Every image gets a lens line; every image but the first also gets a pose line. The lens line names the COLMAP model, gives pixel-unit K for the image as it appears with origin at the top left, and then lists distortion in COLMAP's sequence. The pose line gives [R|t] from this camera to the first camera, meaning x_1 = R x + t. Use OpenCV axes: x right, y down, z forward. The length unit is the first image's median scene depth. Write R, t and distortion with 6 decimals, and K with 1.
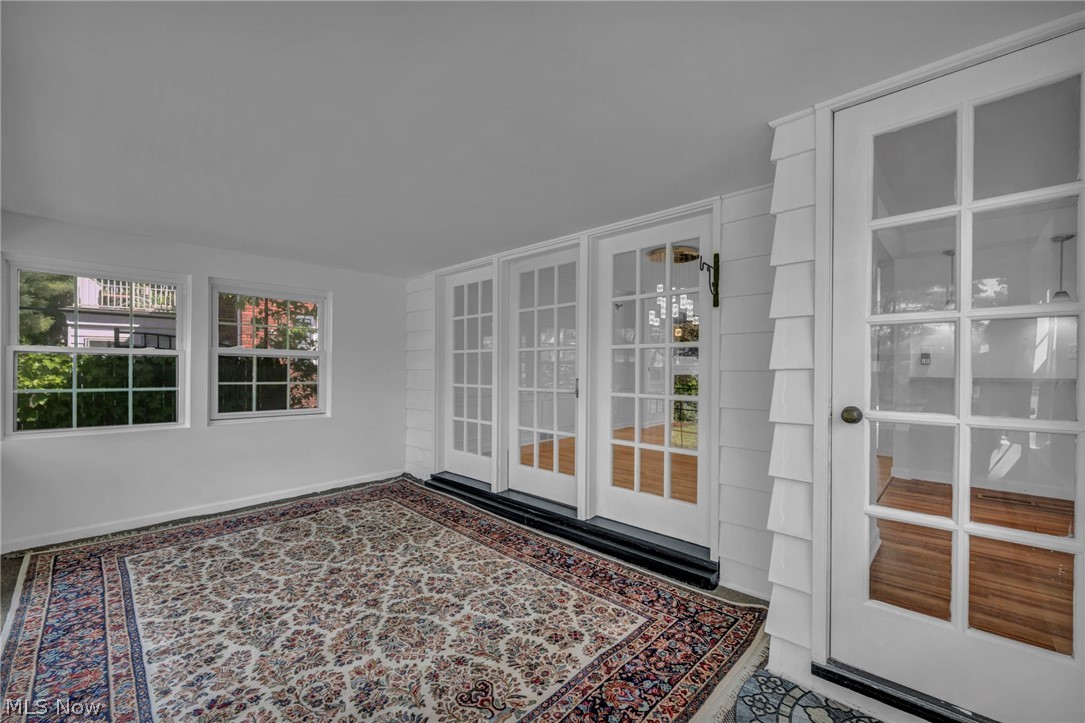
lens RADIAL K [[446.3, 0, 544.2], [0, 446.3, 371.4], [0, 0, 1]] dist [0.000476, 0.000146]
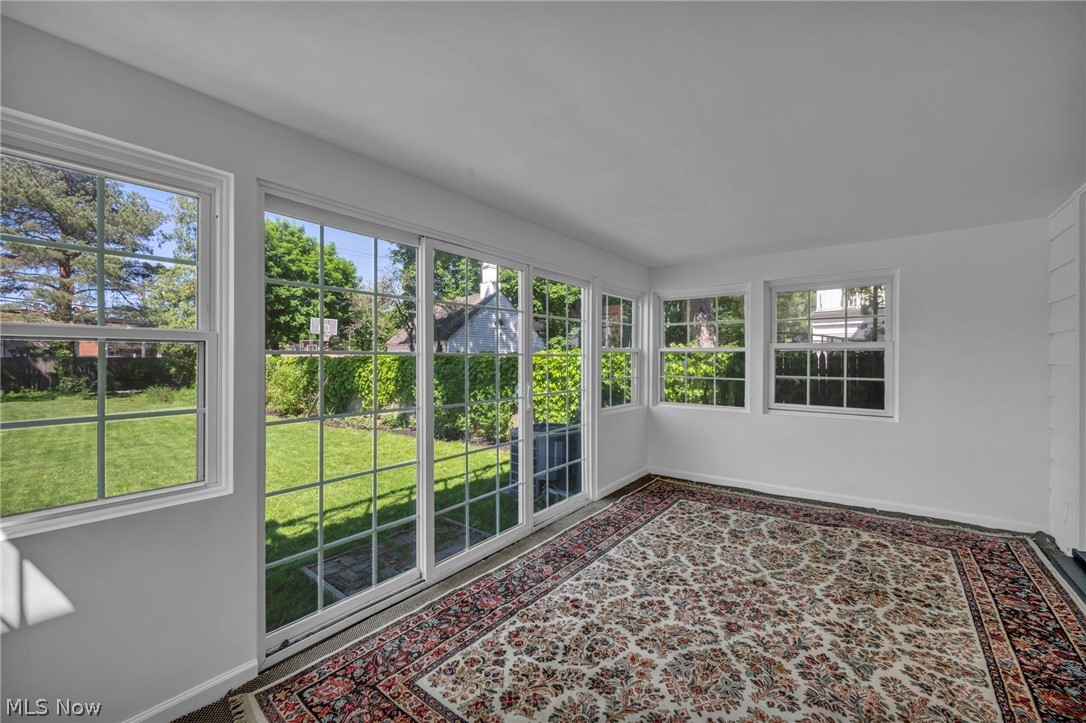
lens RADIAL K [[435.0, 0, 545.4], [0, 435.0, 359.1], [0, 0, 1]] dist [-0.000414, 0.000067]
pose [[0.110325, -0.003128, -0.993891, 0.354195], [-0.003430, 0.999988, -0.003528, -0.012832], [0.993890, 0.003798, 0.110313, 0.421770]]
